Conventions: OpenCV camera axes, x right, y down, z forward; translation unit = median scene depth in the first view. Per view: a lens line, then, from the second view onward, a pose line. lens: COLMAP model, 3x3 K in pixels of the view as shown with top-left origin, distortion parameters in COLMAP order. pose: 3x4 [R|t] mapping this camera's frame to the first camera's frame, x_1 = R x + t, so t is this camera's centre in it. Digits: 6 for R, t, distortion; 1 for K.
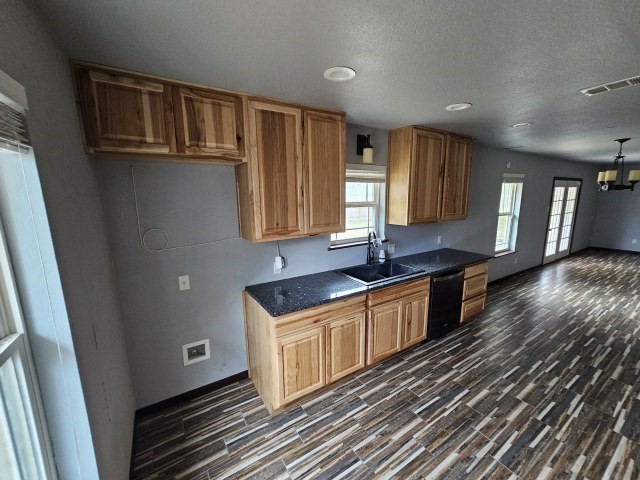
lens RADIAL K [[263.0, 0, 317.8], [0, 263.0, 243.2], [0, 0, 1]] dist [-0.001243, 0.001251]
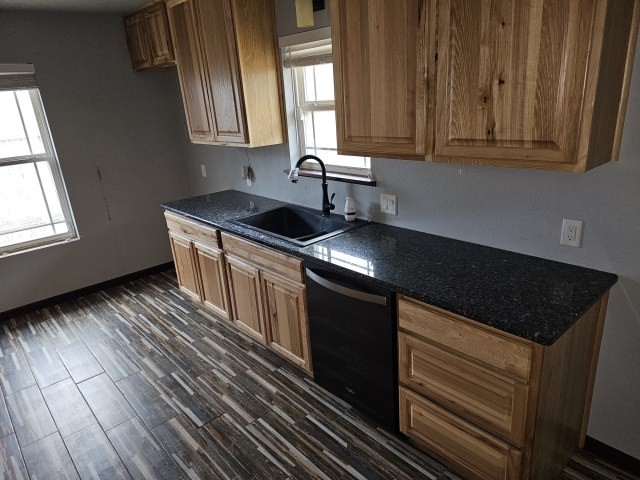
lens RADIAL K [[424.7, 0, 320.1], [0, 424.7, 246.3], [0, 0, 1]] dist [0.044759, -0.015501]
pose [[0.180200, 0.332505, -0.925726, 1.187254], [-0.118171, 0.941634, 0.315216, -0.159638], [0.976506, 0.052592, 0.208975, 0.870794]]
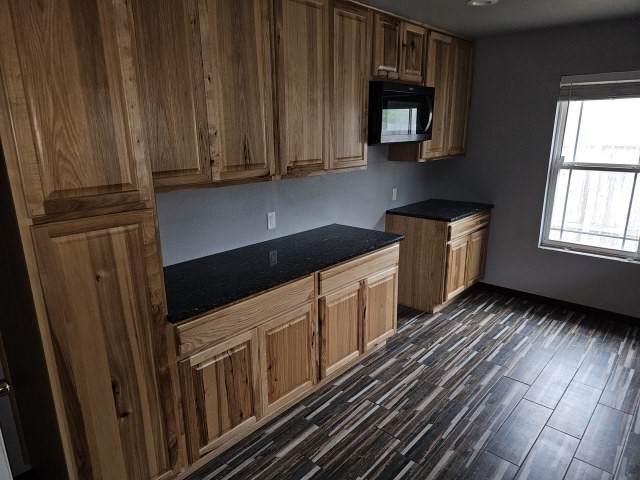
lens RADIAL K [[424.7, 0, 321.2], [0, 424.7, 242.9], [0, 0, 1]] dist [0.044759, -0.015501]
pose [[-0.959322, 0.098466, -0.264586, 0.943078], [-0.025149, 0.903672, 0.427487, -0.212464], [0.281191, 0.416752, -0.864436, 1.198193]]
